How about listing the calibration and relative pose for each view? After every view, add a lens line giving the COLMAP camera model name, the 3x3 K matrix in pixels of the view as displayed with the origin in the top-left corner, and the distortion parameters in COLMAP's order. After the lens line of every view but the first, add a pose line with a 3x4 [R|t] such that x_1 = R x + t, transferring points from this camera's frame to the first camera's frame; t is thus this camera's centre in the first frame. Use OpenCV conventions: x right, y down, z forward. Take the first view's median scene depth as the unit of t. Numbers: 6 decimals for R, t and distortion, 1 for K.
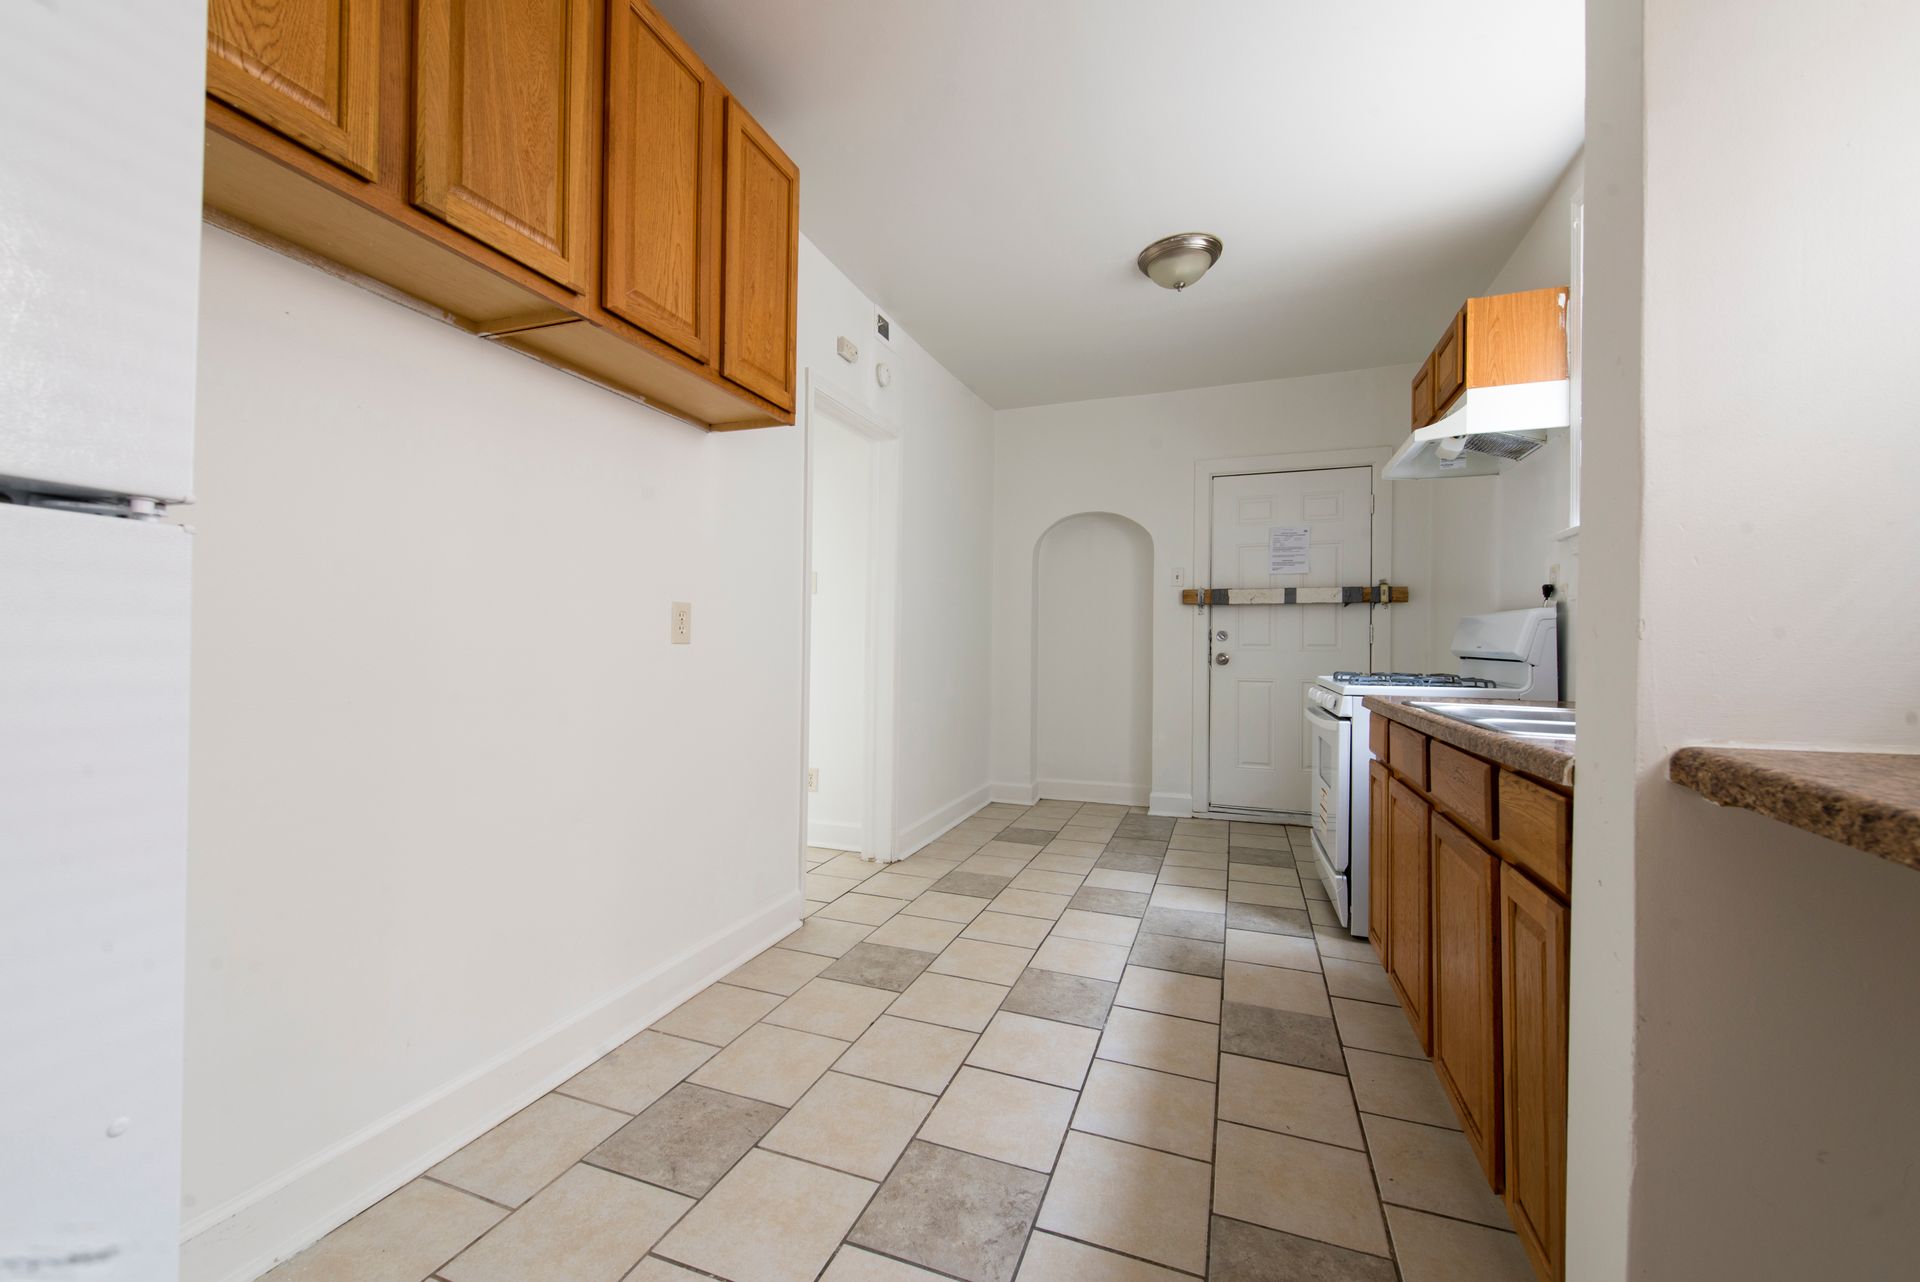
lens RADIAL K [[750.5, 0, 954.5], [0, 750.5, 643.2], [0, 0, 1]] dist [0.018631, -0.006613]
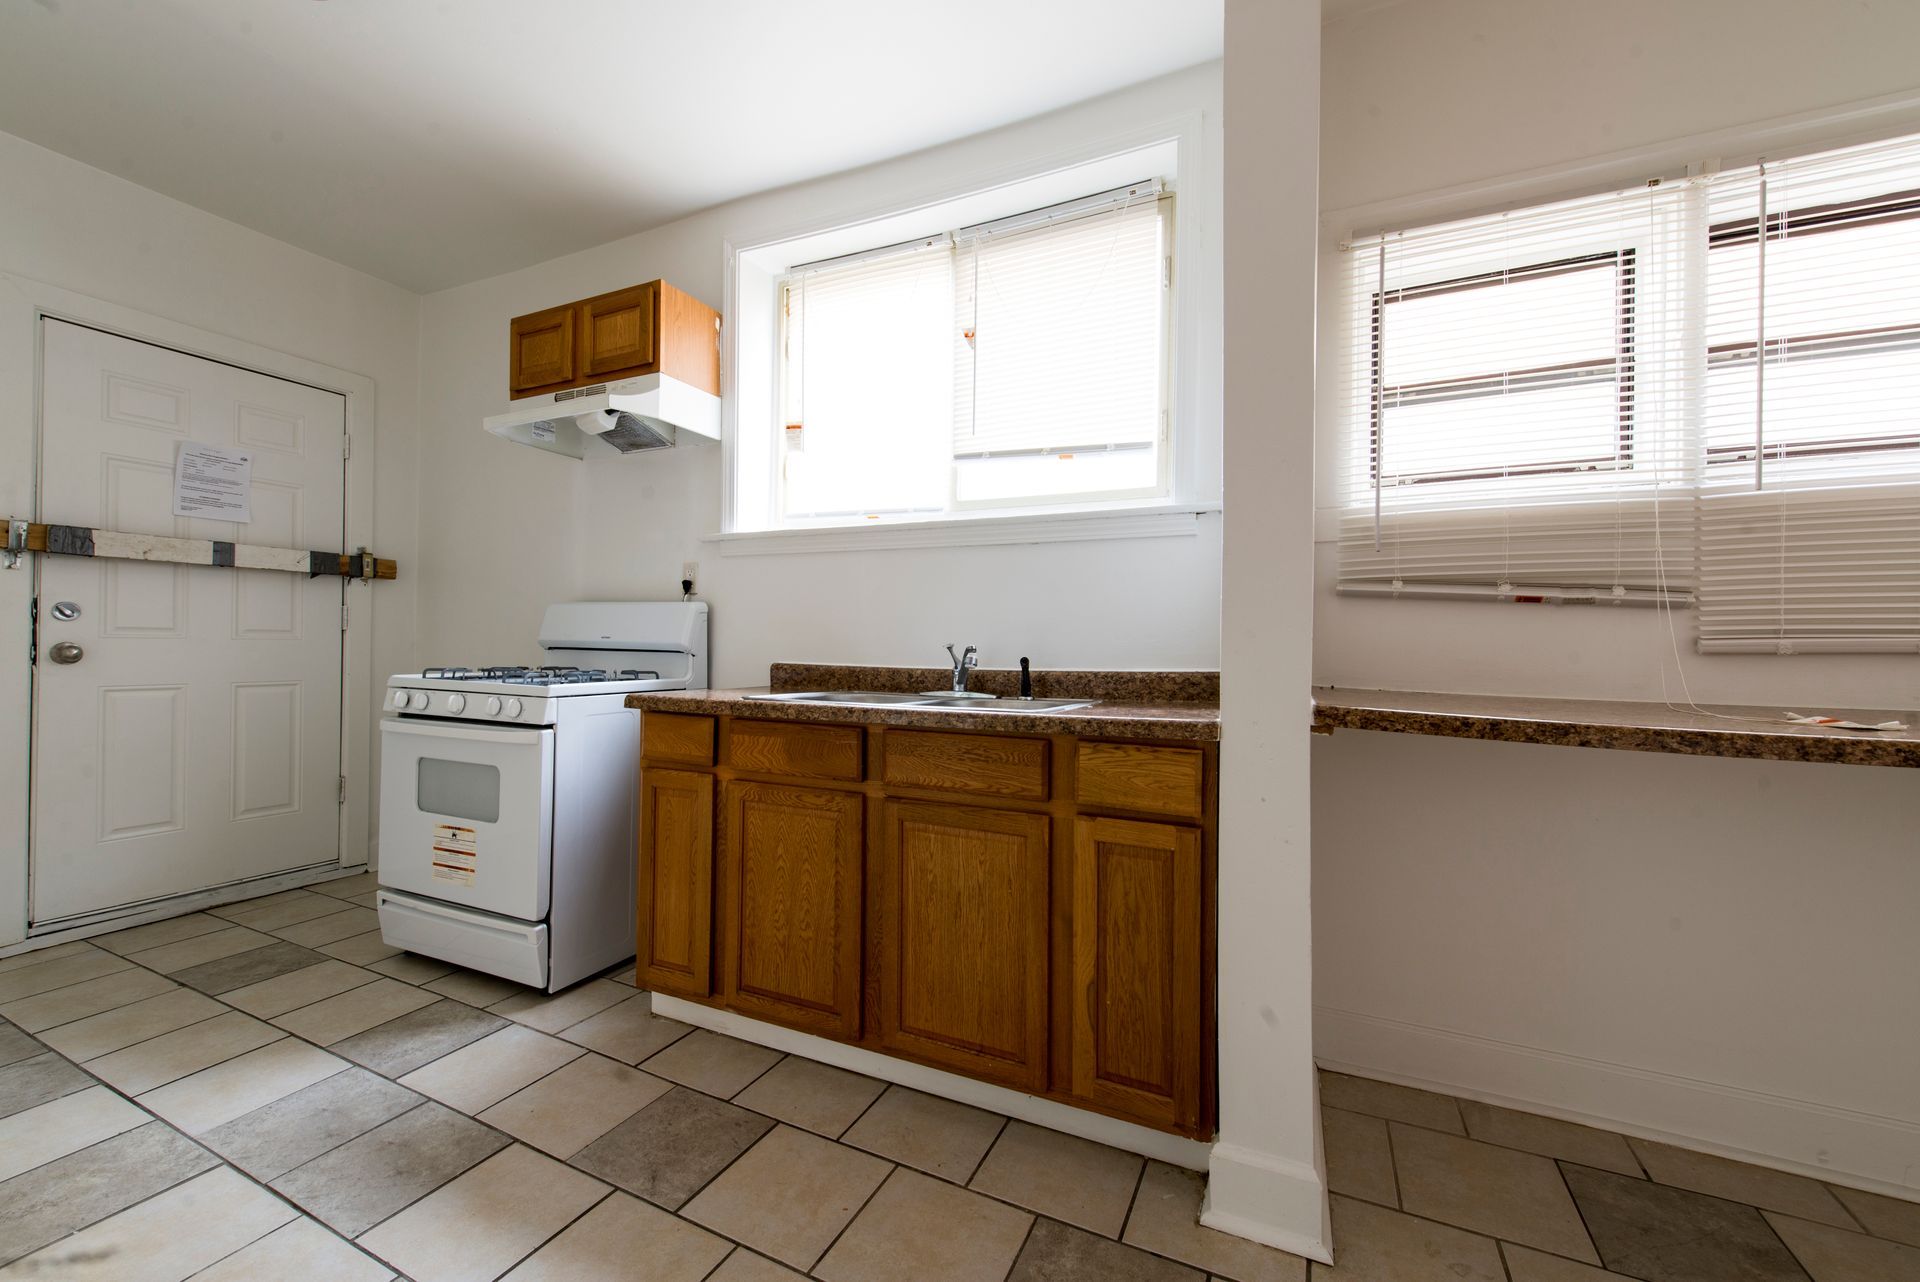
lens RADIAL K [[750.5, 0, 954.5], [0, 750.5, 643.2], [0, 0, 1]] dist [0.018631, -0.006613]
pose [[0.088862, -0.003628, 0.996037, -0.155847], [-0.015194, 0.999872, 0.004998, 0.000827], [-0.995928, -0.015578, 0.088795, 0.326895]]
